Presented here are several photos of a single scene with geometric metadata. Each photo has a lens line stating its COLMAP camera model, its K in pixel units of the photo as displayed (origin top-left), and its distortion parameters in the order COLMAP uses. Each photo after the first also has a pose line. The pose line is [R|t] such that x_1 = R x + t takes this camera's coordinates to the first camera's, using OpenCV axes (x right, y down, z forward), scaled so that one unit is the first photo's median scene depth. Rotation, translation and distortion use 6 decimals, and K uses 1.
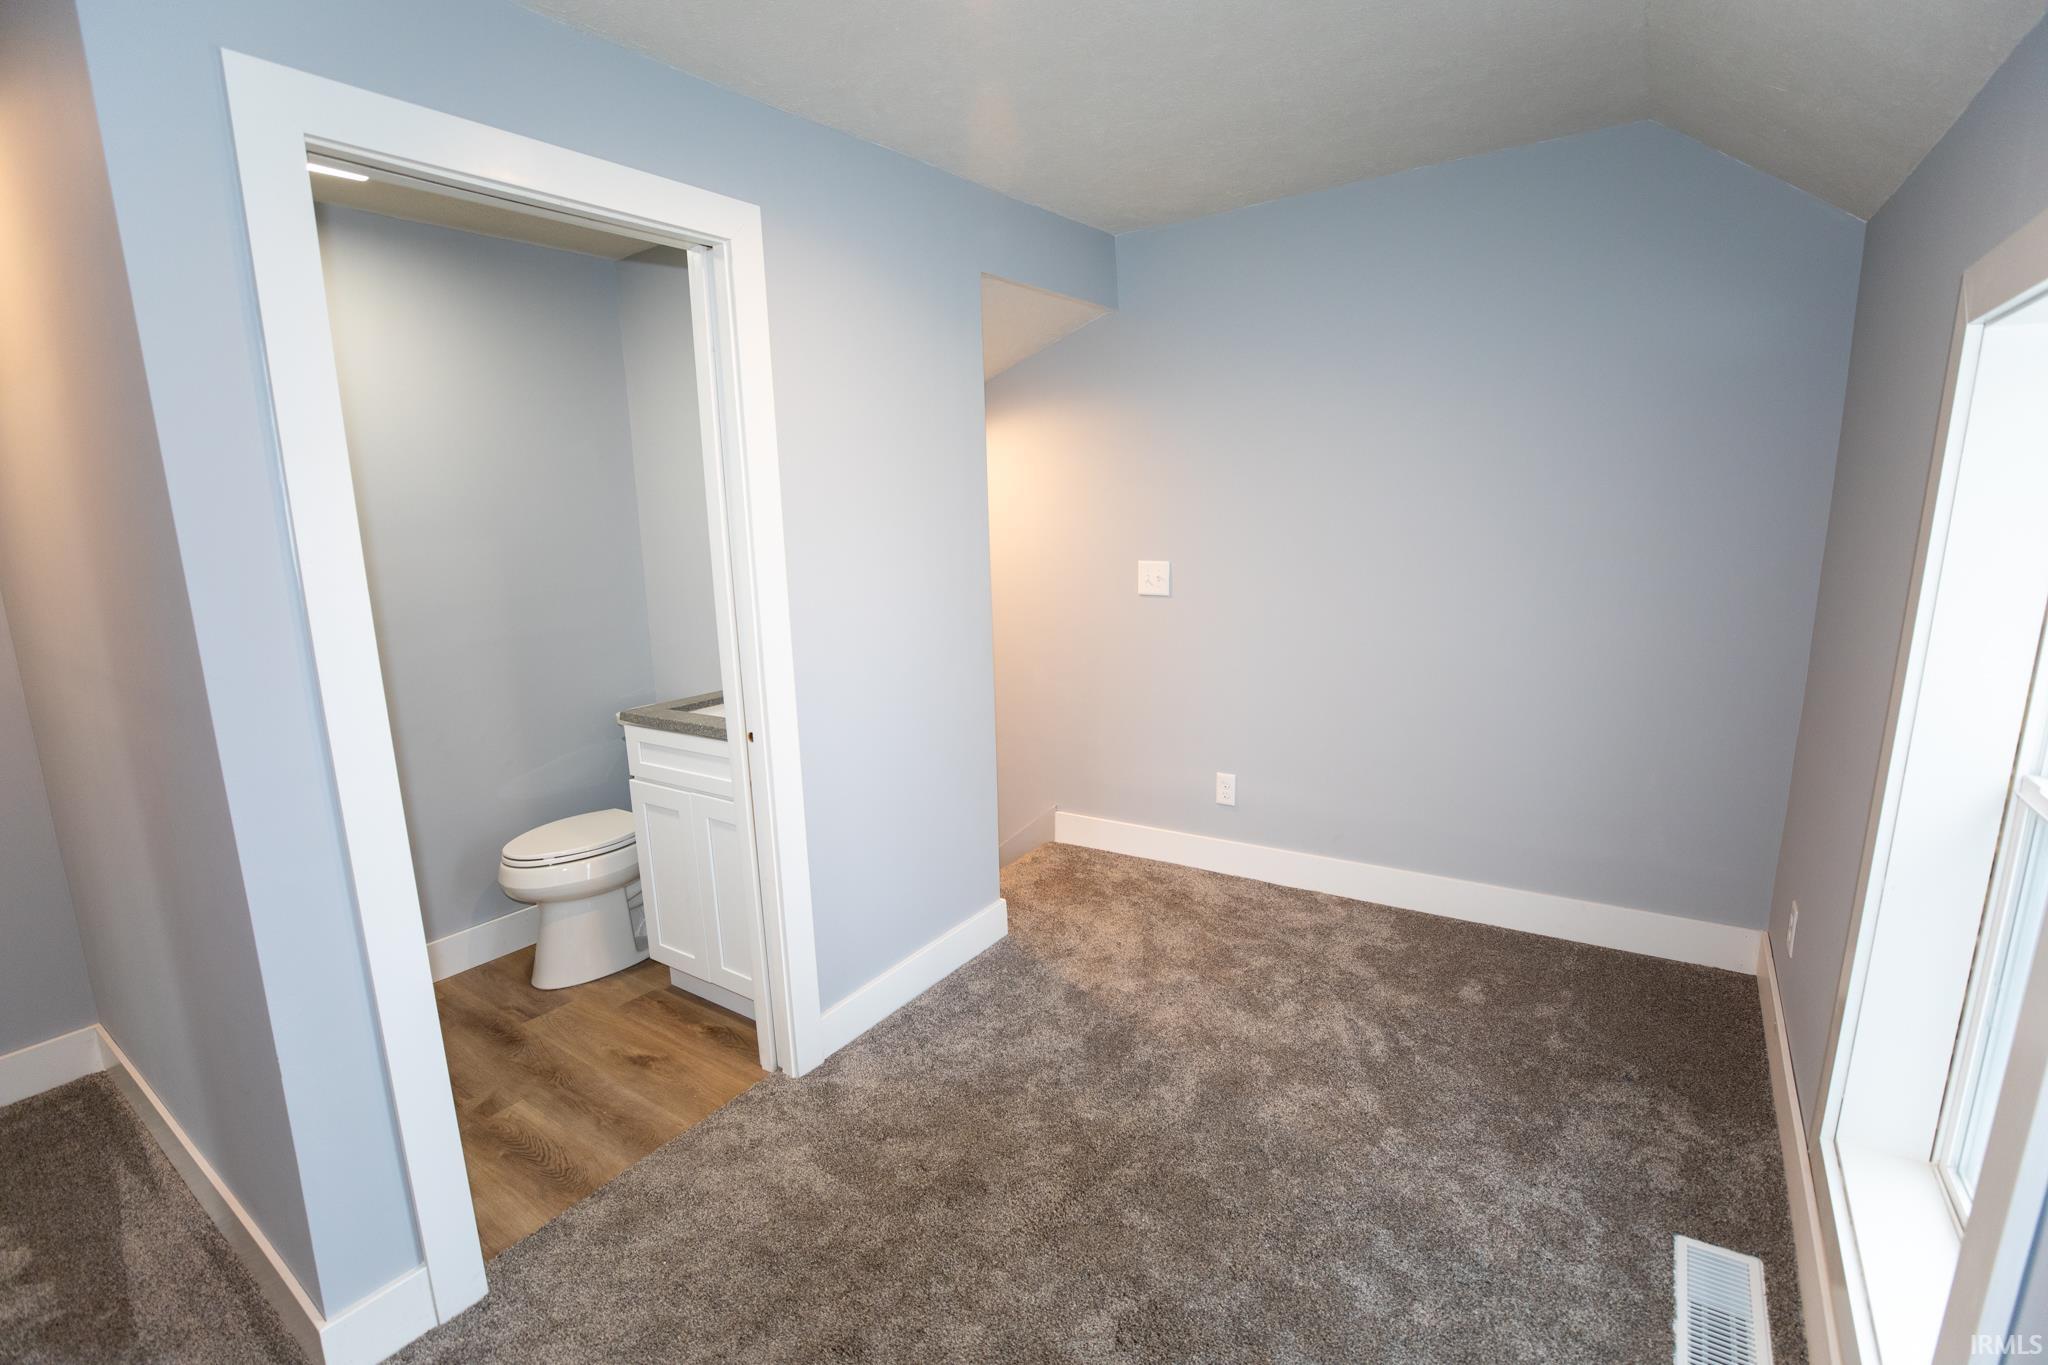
lens RADIAL K [[931.3, 0, 1028.2], [0, 931.3, 696.8], [0, 0, 1]] dist [-0.019194, 0.001080]
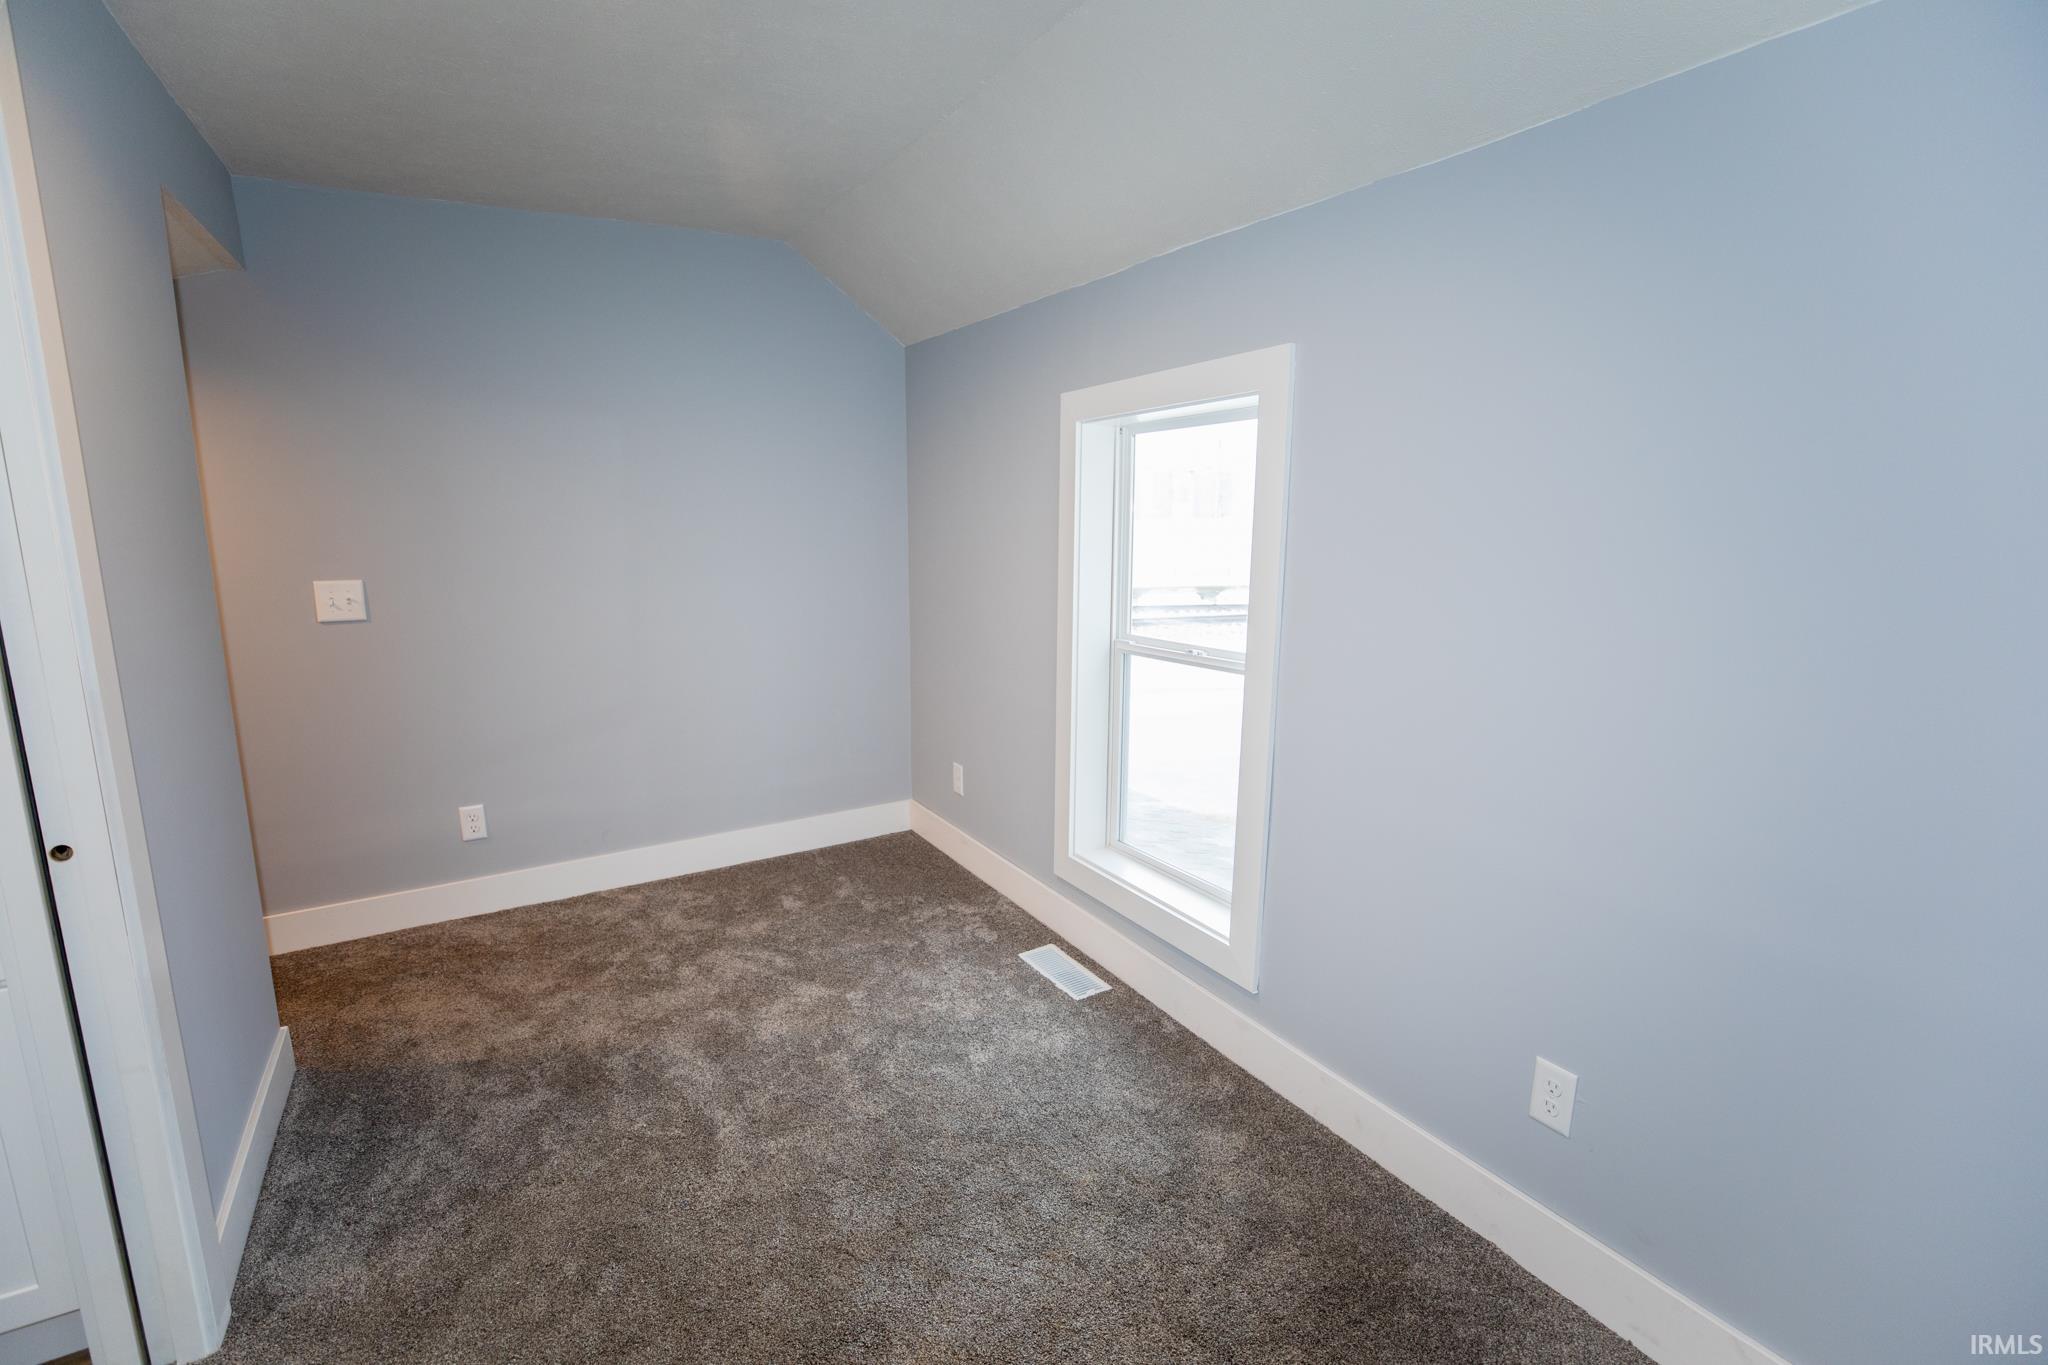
lens RADIAL K [[931.3, 0, 1016.8], [0, 931.3, 679.4], [0, 0, 1]] dist [-0.019194, 0.001080]
pose [[0.438348, -0.129662, 0.889403, -0.454246], [0.179391, 0.982251, 0.054784, 0.008343], [-0.880721, 0.135537, 0.453828, 0.118047]]
